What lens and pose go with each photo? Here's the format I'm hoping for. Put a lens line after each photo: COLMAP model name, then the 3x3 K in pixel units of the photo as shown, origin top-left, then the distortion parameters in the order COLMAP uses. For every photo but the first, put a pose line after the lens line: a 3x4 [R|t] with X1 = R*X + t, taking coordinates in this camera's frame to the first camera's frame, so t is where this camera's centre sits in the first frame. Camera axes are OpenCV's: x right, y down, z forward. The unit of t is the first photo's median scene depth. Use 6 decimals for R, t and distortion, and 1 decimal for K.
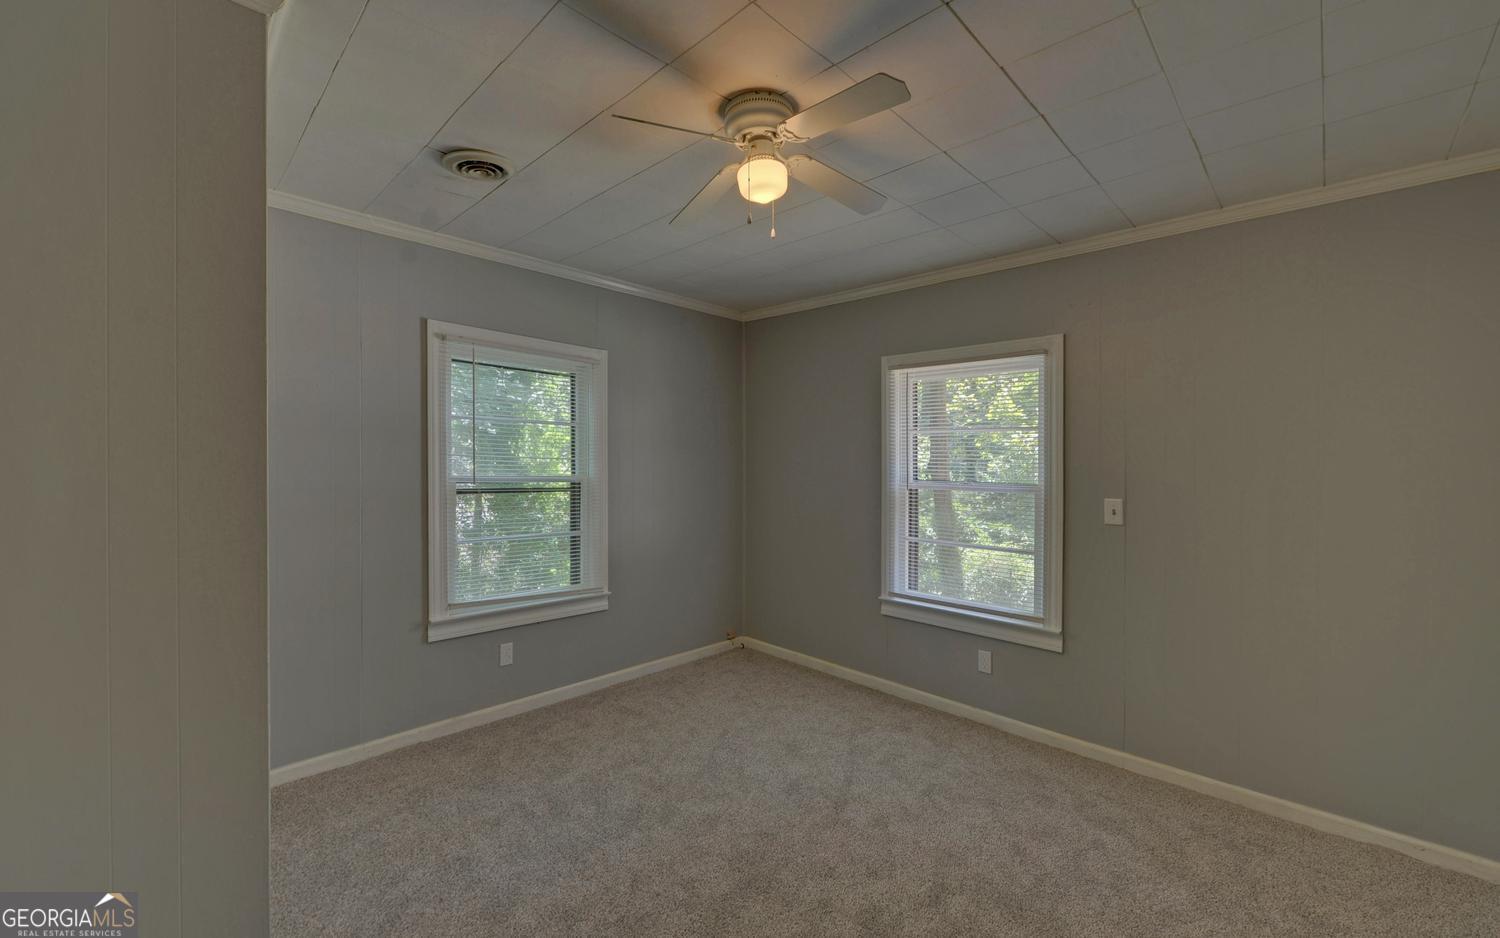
lens RADIAL K [[603.3, 0, 753.2], [0, 603.3, 448.2], [0, 0, 1]] dist [0.000494, -0.000478]
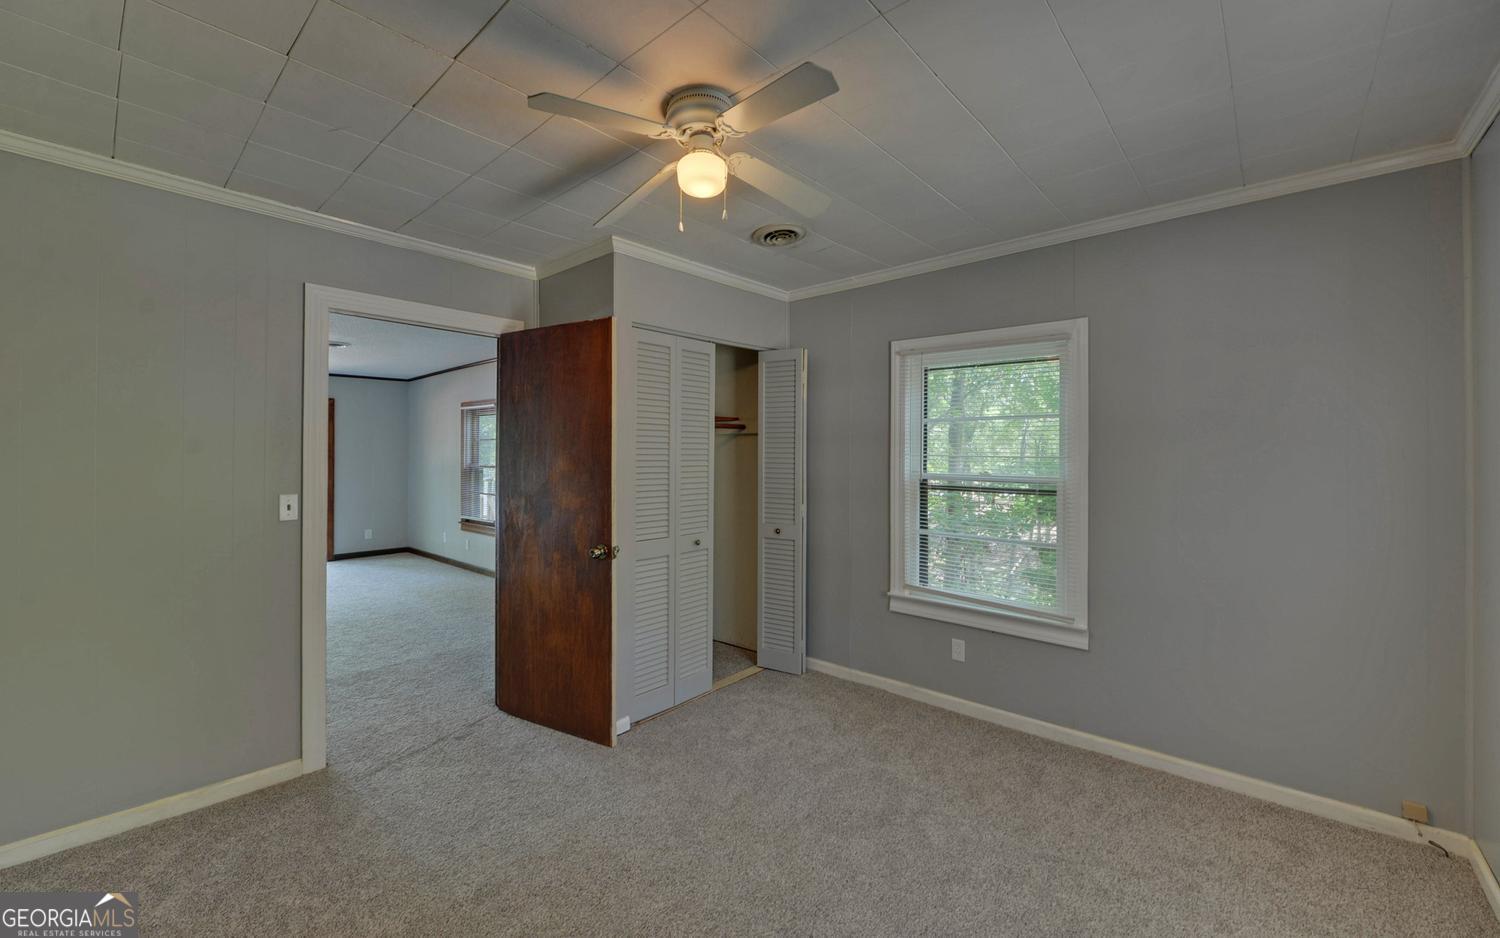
lens RADIAL K [[603.3, 0, 753.2], [0, 603.3, 448.2], [0, 0, 1]] dist [0.000494, -0.000478]
pose [[0.052305, -0.020691, -0.998417, 0.637810], [0.021102, 0.999585, -0.019610, 0.015735], [0.998408, -0.020042, 0.052720, 0.653806]]
